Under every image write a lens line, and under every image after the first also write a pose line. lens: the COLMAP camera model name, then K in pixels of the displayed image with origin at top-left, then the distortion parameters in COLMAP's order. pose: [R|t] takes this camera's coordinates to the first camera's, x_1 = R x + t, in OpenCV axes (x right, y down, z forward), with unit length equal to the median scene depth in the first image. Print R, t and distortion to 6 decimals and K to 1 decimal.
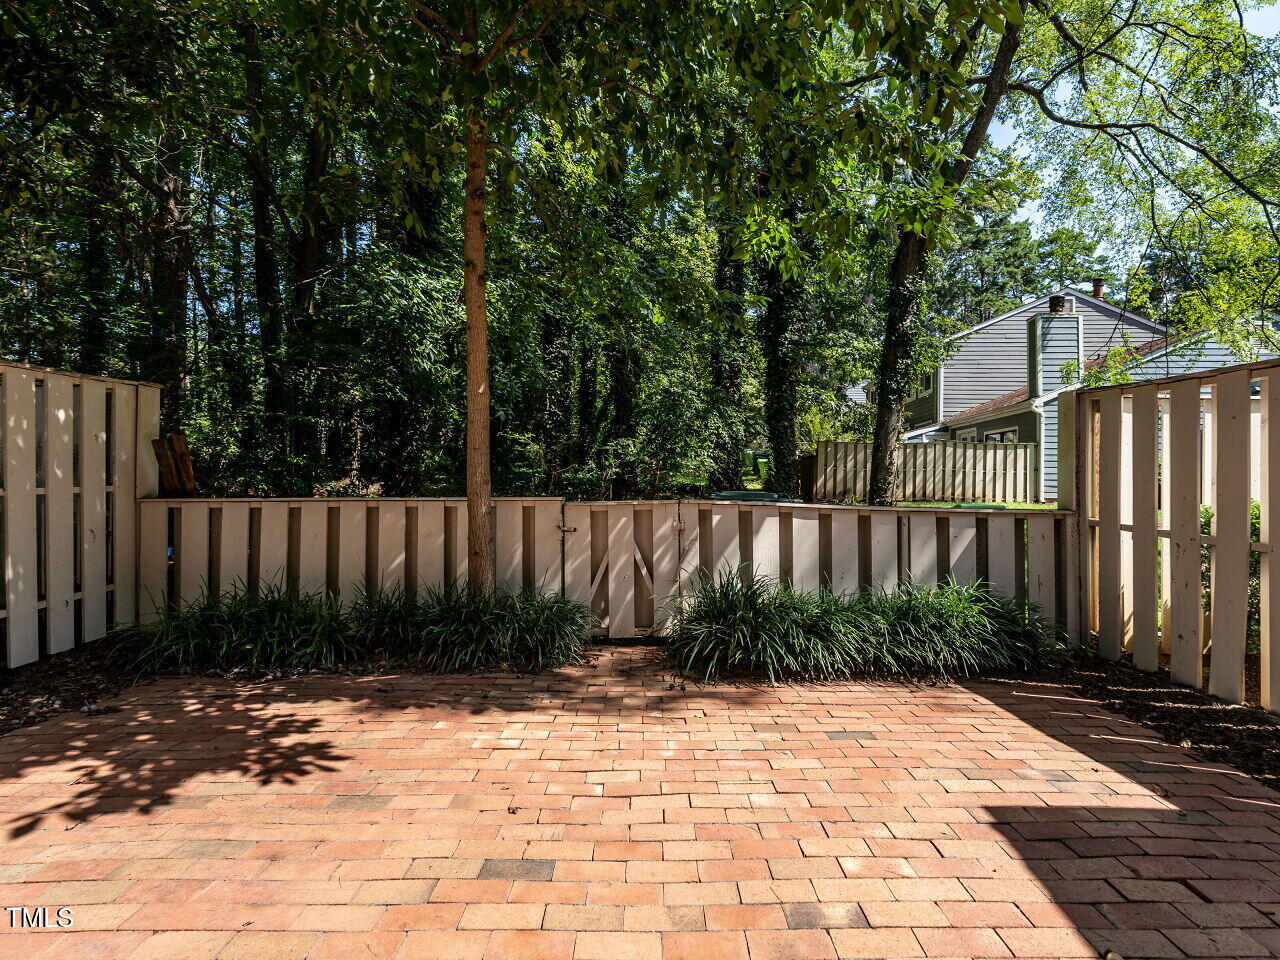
lens RADIAL K [[645.4, 0, 652.3], [0, 645.4, 471.0], [0, 0, 1]] dist [-0.002710, 0.001041]
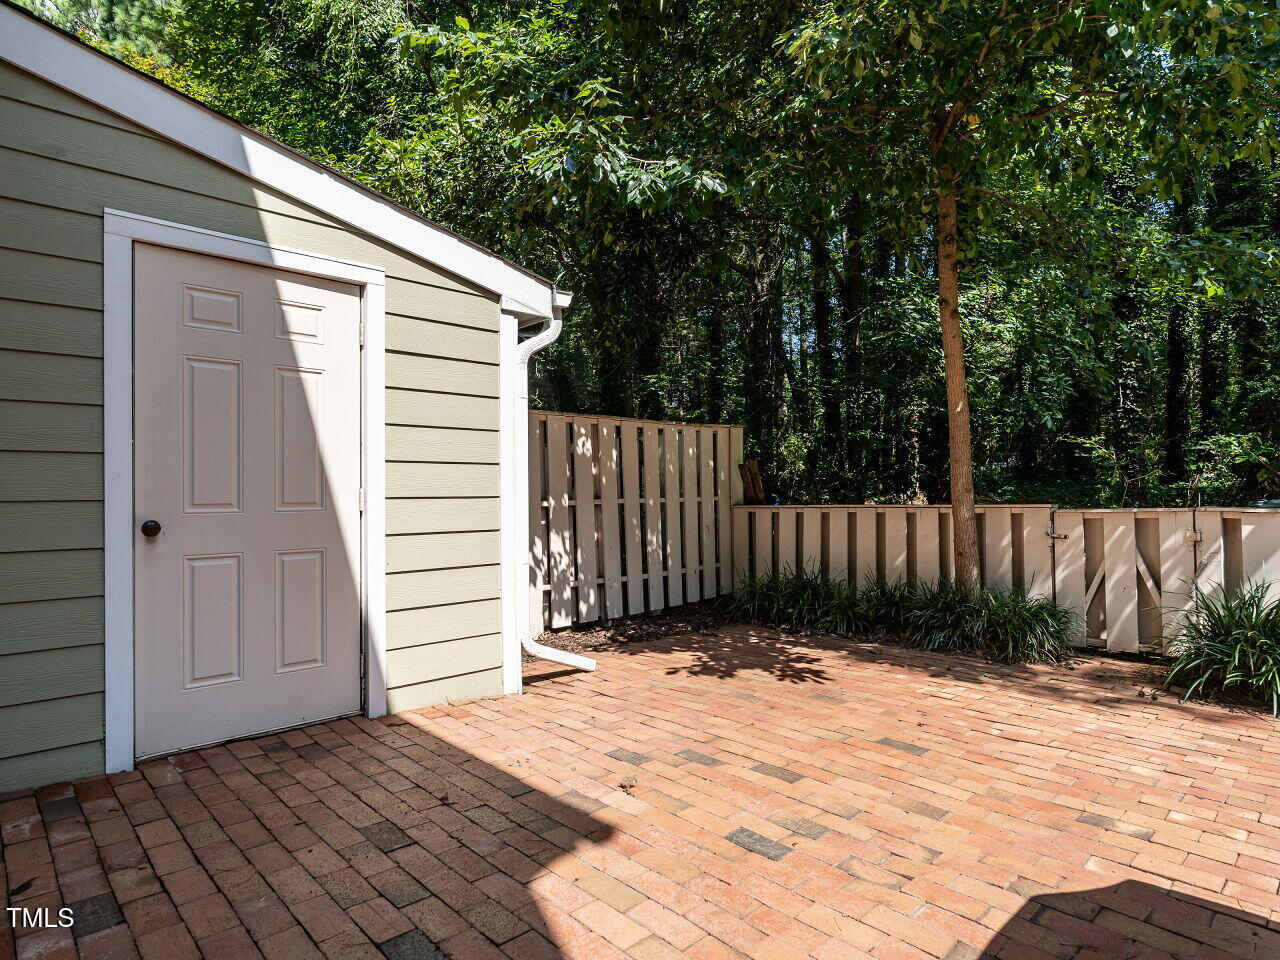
lens RADIAL K [[715.1, 0, 665.4], [0, 715.1, 481.7], [0, 0, 1]] dist [0.009181, 0.001064]
pose [[0.695579, -0.023648, -0.718061, 0.339296], [0.021082, 0.999700, -0.012501, 0.008426], [0.718141, -0.006443, 0.695868, -0.300407]]
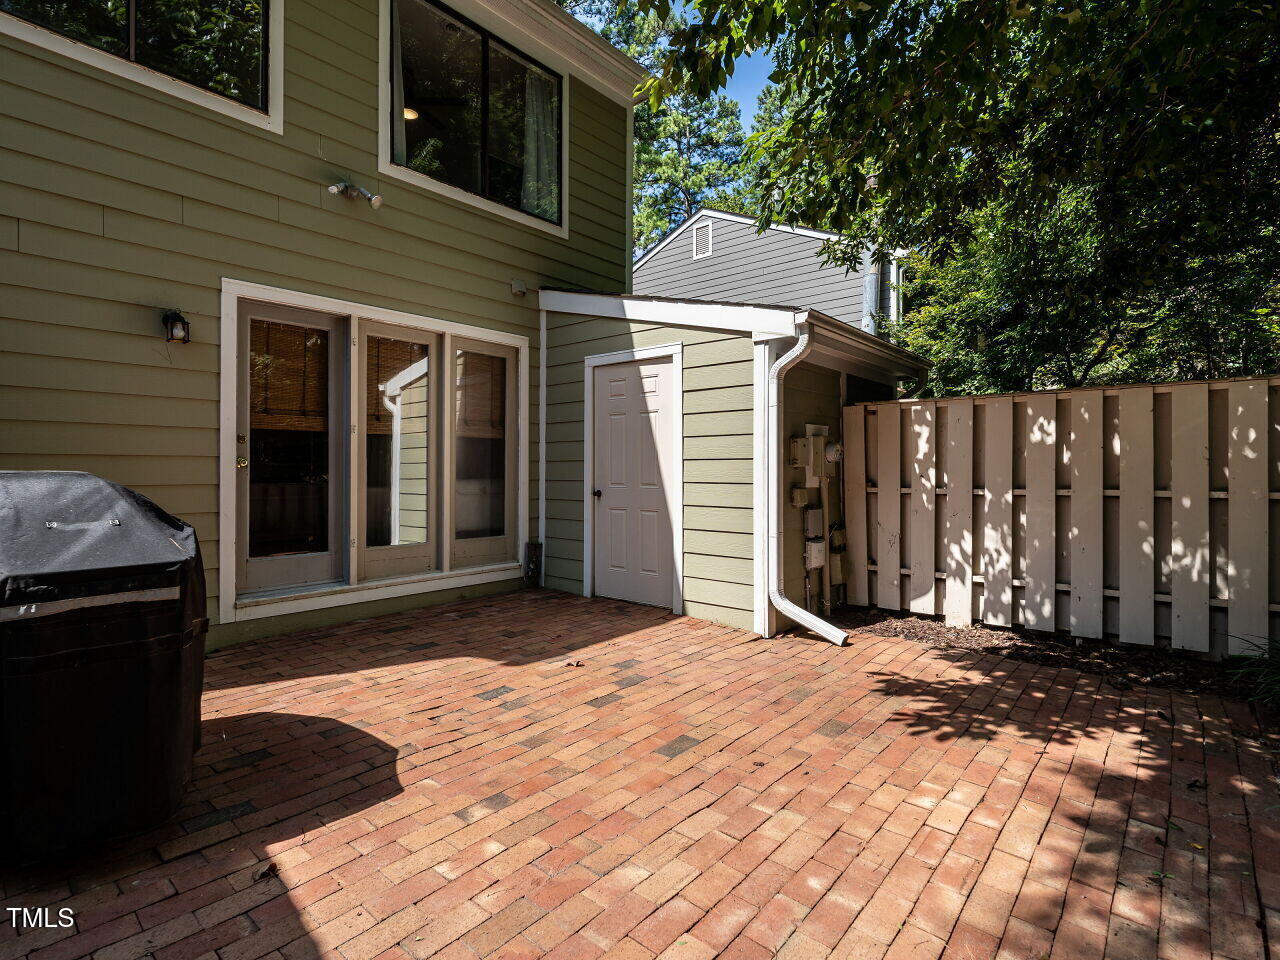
lens RADIAL K [[645.4, 0, 642.9], [0, 645.4, 480.1], [0, 0, 1]] dist [-0.002710, 0.001041]
pose [[-0.648162, -0.013882, -0.761376, 0.527865], [-0.010391, 0.999902, -0.009385, 0.019023], [0.761432, 0.001829, -0.648242, 1.035633]]
